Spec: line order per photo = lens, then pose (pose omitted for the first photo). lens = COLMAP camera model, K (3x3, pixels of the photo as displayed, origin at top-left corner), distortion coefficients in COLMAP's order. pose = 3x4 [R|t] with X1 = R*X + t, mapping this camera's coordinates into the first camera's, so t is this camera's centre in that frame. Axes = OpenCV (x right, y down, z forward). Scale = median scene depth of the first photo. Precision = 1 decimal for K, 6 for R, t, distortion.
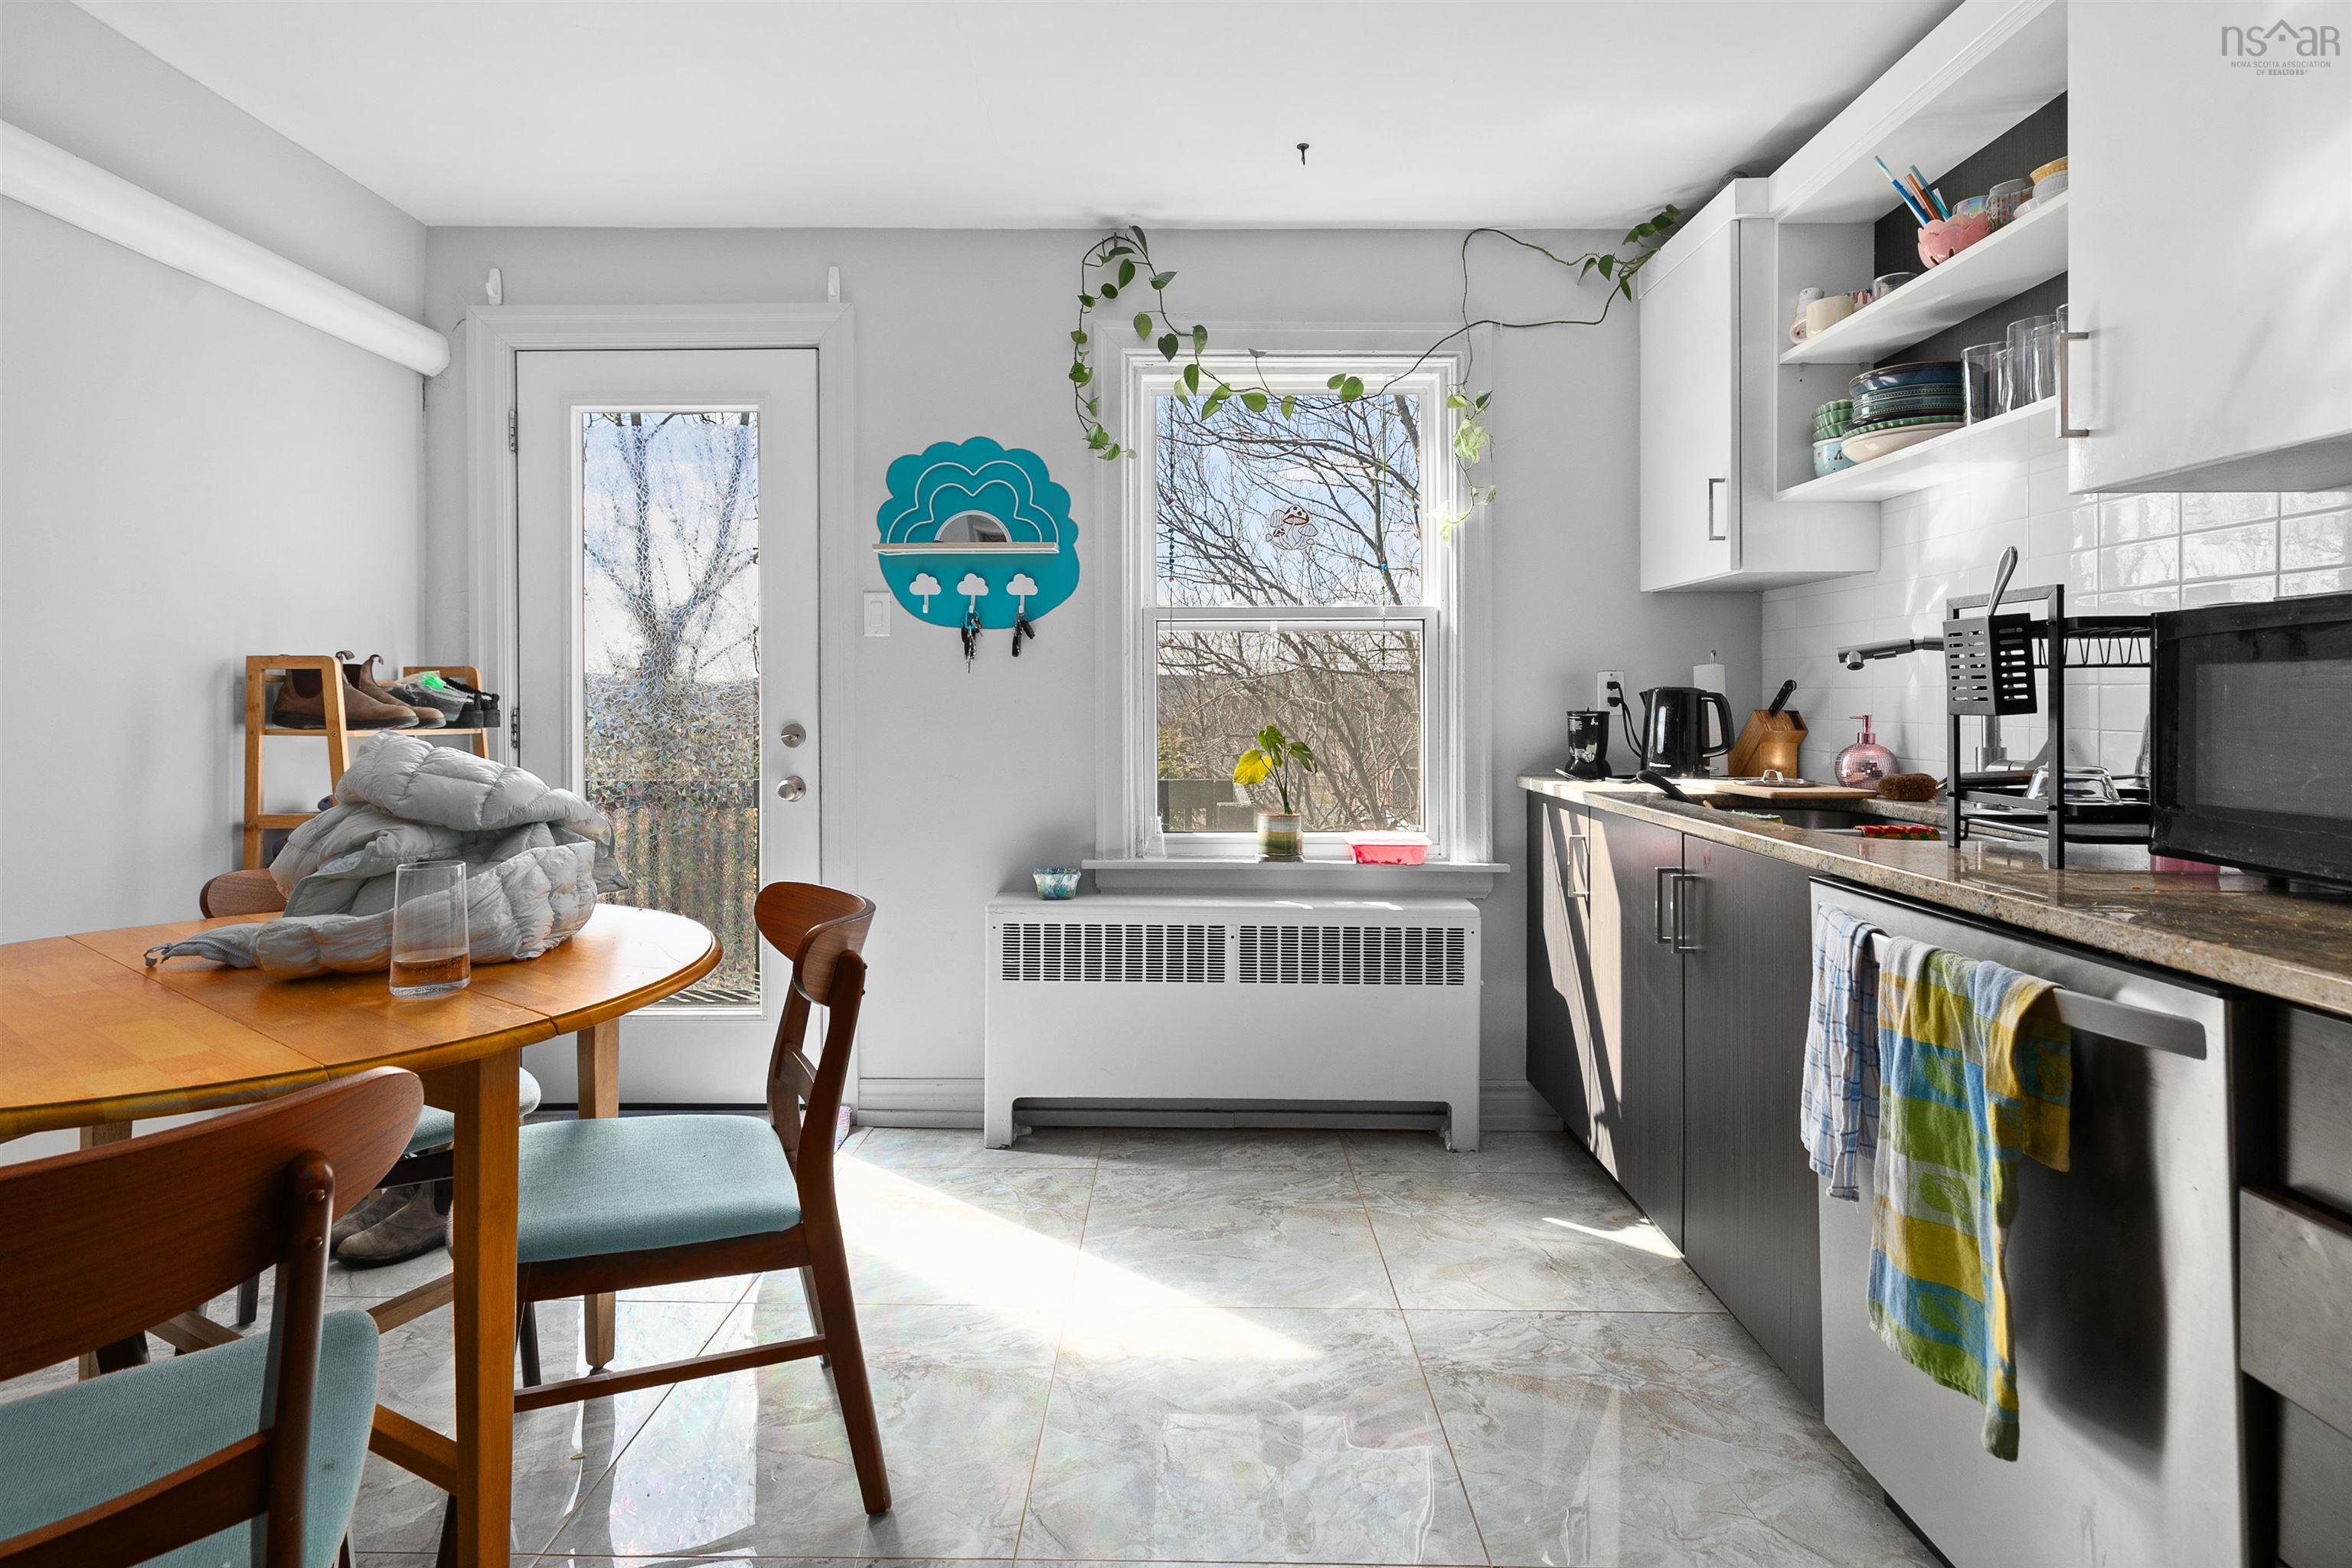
lens RADIAL K [[1080.8, 0, 1134.8], [0, 1080.8, 703.9], [0, 0, 1]] dist [0.019775, -0.000002]
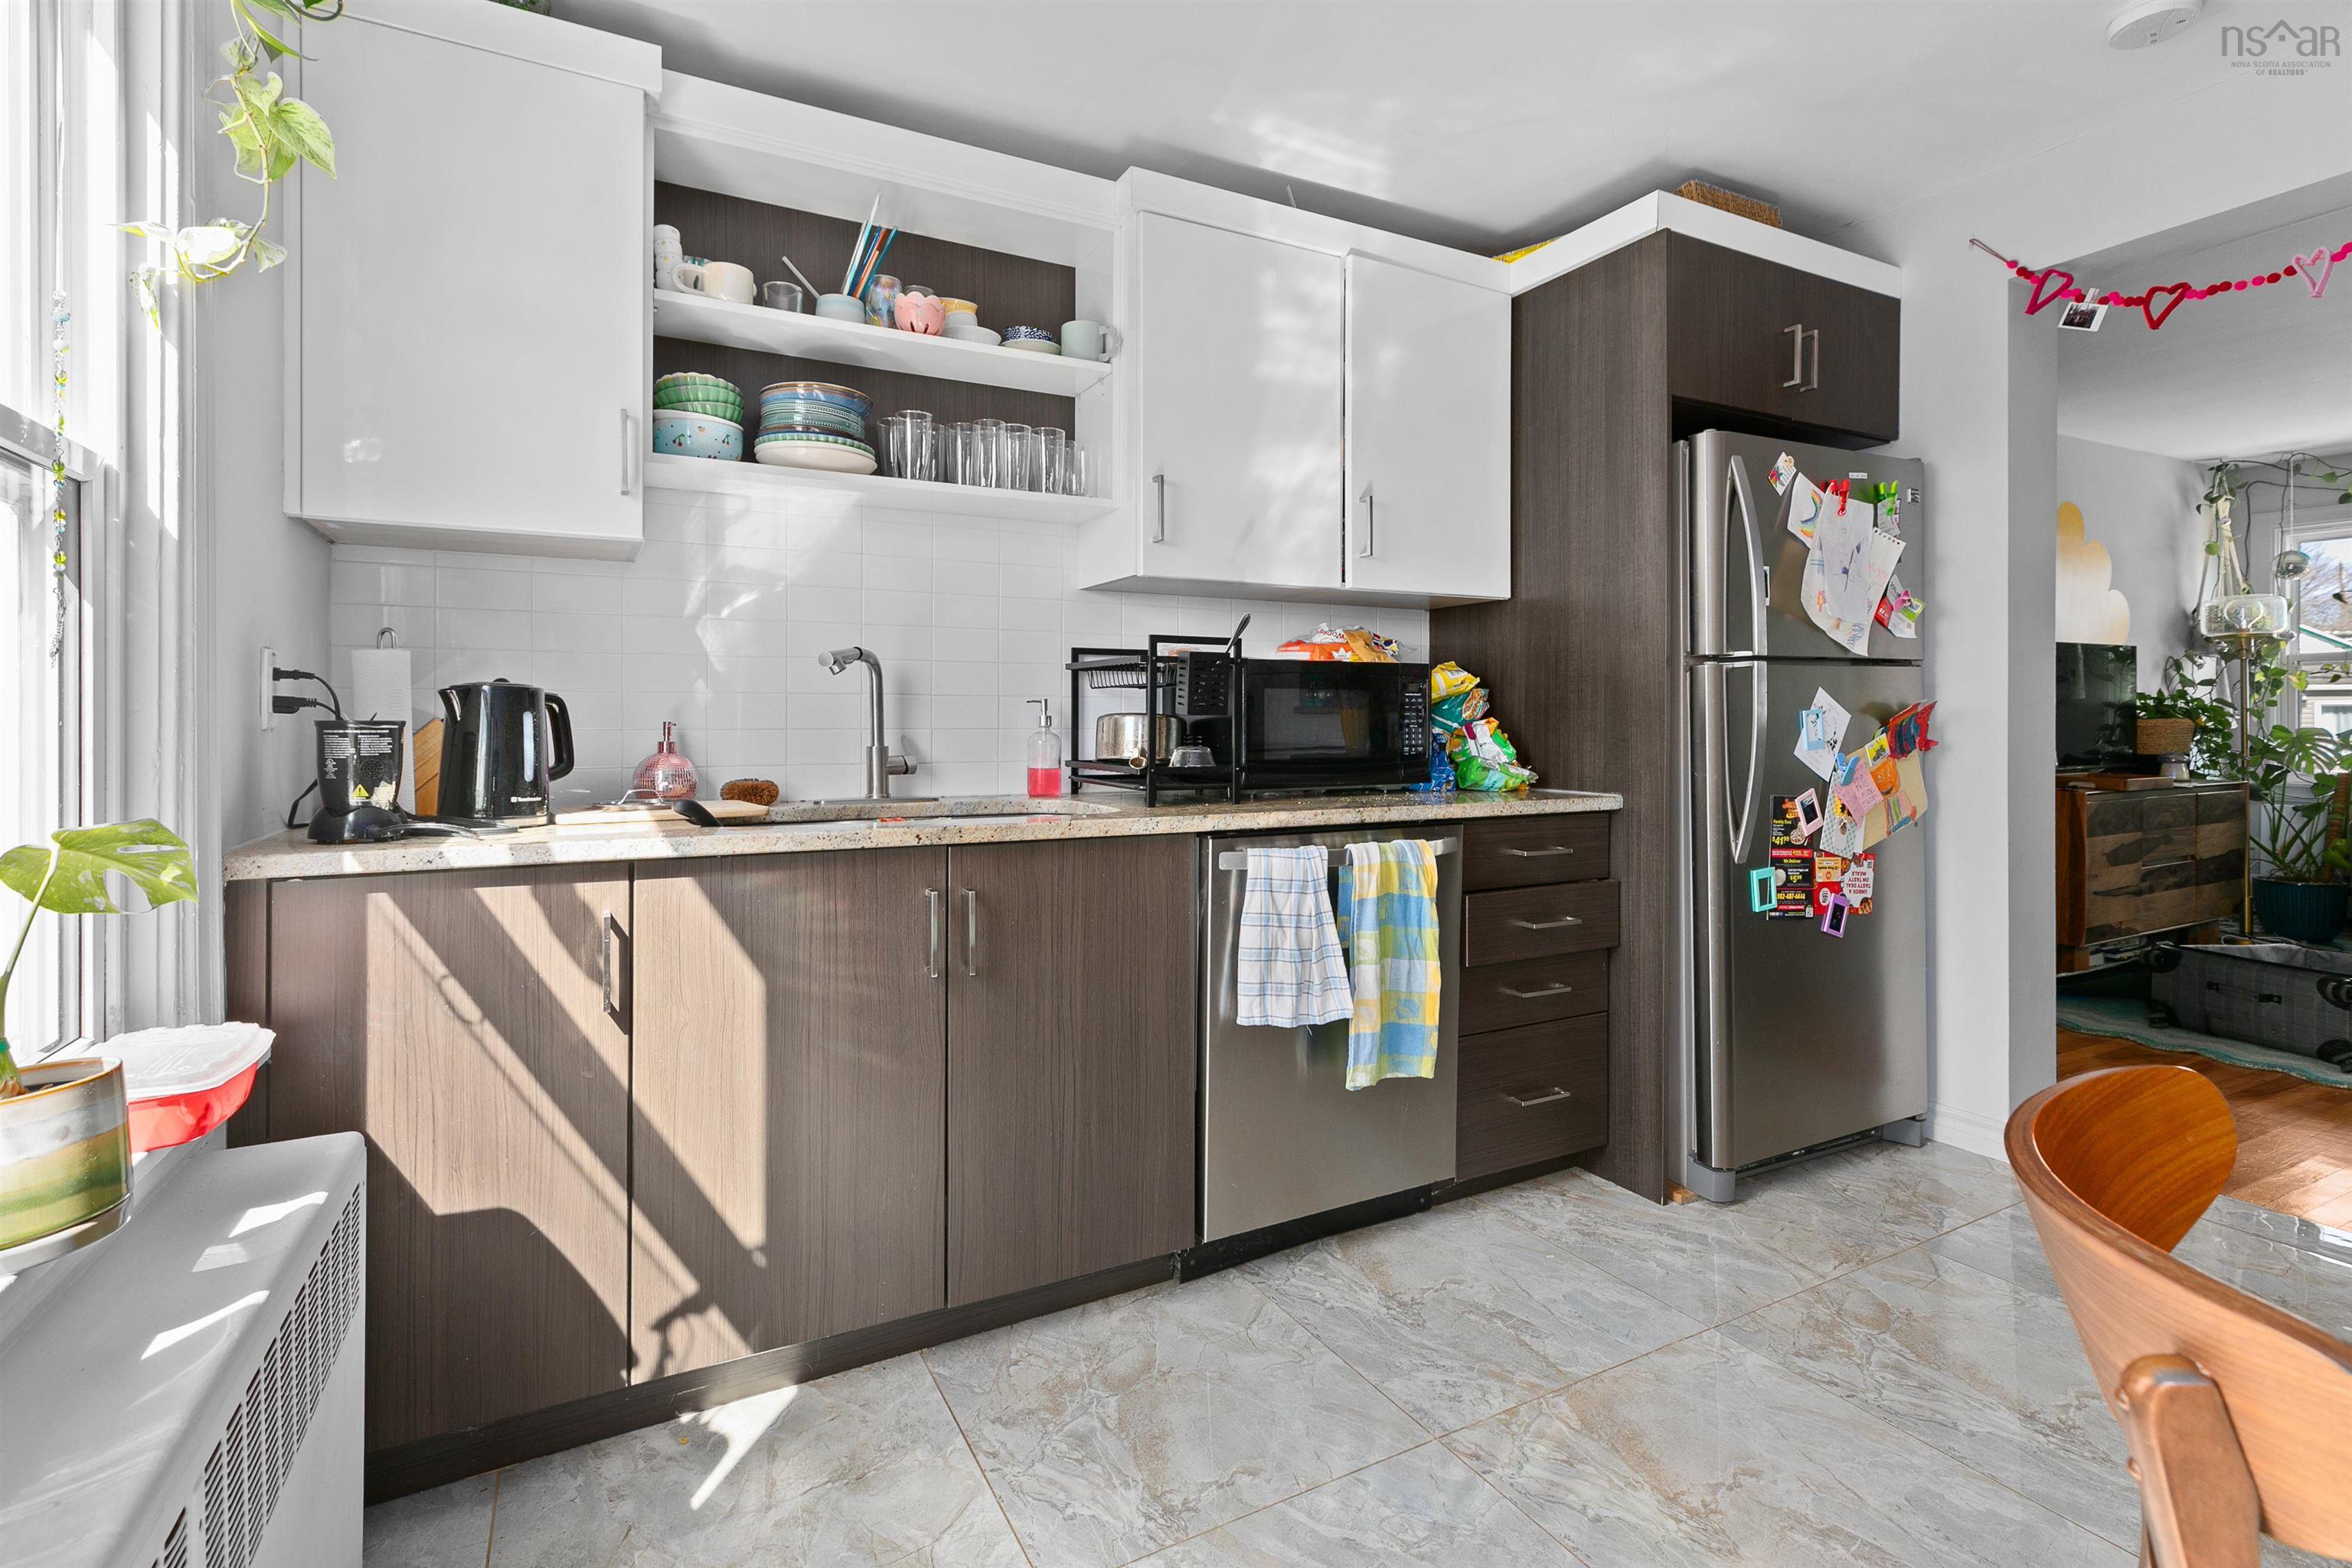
lens RADIAL K [[1080.8, 0, 1198.3], [0, 1080.8, 698.6], [0, 0, 1]] dist [0.019775, -0.000002]
pose [[-0.493712, 0.004375, 0.869615, -0.384372], [-0.000043, 0.999987, -0.005056, -0.004661], [-0.869626, -0.002534, -0.493705, 1.203452]]
